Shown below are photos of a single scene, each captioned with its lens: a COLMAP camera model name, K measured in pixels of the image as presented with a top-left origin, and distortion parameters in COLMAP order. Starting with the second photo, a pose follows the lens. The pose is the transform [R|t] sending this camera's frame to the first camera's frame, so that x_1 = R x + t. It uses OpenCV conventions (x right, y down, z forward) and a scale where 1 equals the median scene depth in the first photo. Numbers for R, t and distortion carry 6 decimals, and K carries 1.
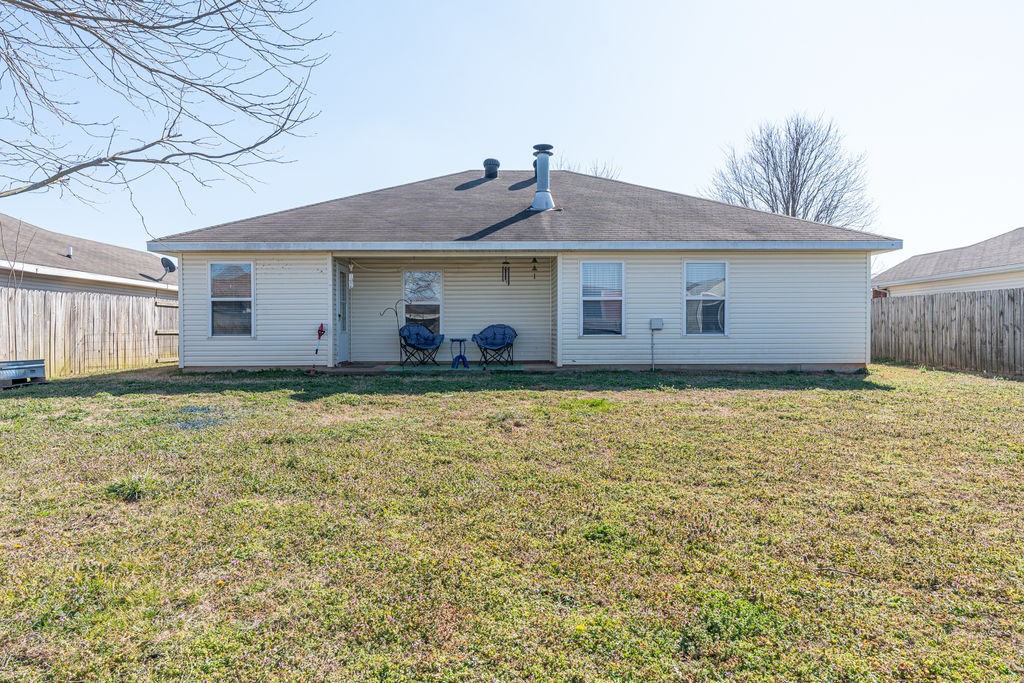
lens RADIAL K [[599.9, 0, 508.4], [0, 599.9, 344.3], [0, 0, 1]] dist [0.003823, 0.001173]
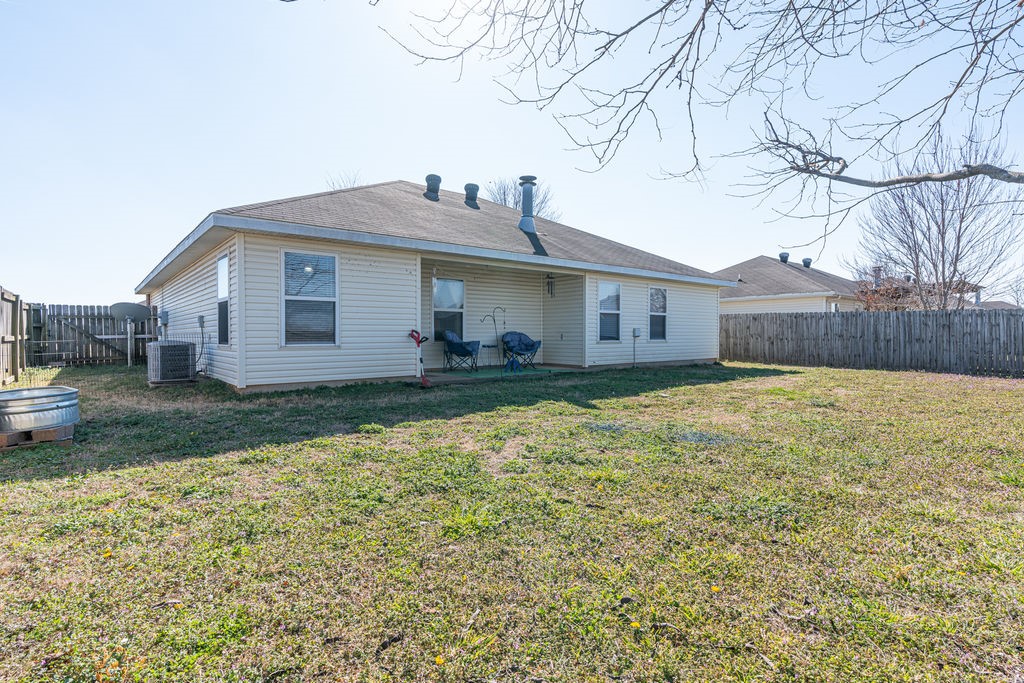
lens RADIAL K [[512.1, 0, 515.7], [0, 512.1, 337.7], [0, 0, 1]] dist [-0.001274, -0.000048]
pose [[0.774580, -0.001421, 0.632475, -0.669536], [0.019976, 0.999554, -0.022218, -0.001845], [-0.632161, 0.029844, 0.774262, 0.296158]]
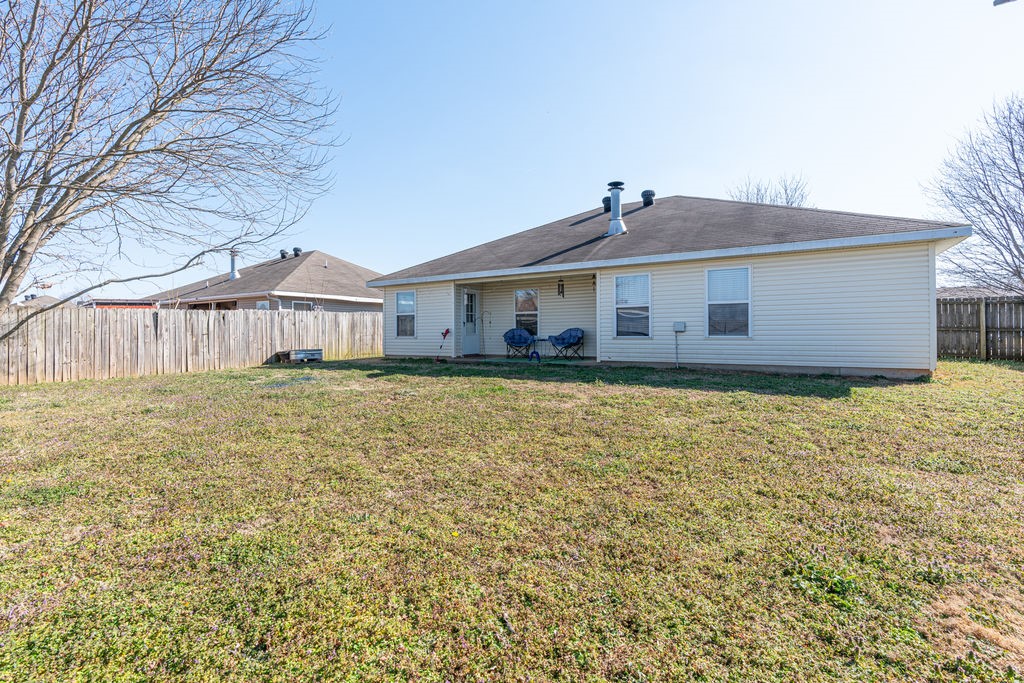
lens RADIAL K [[475.1, 0, 513.3], [0, 475.1, 332.5], [0, 0, 1]] dist [0.004305, 0.000112]
pose [[0.837605, -0.002639, -0.546270, 0.471541], [-0.007508, 0.999838, -0.016342, -0.006443], [0.546225, 0.017790, 0.837450, 0.085394]]
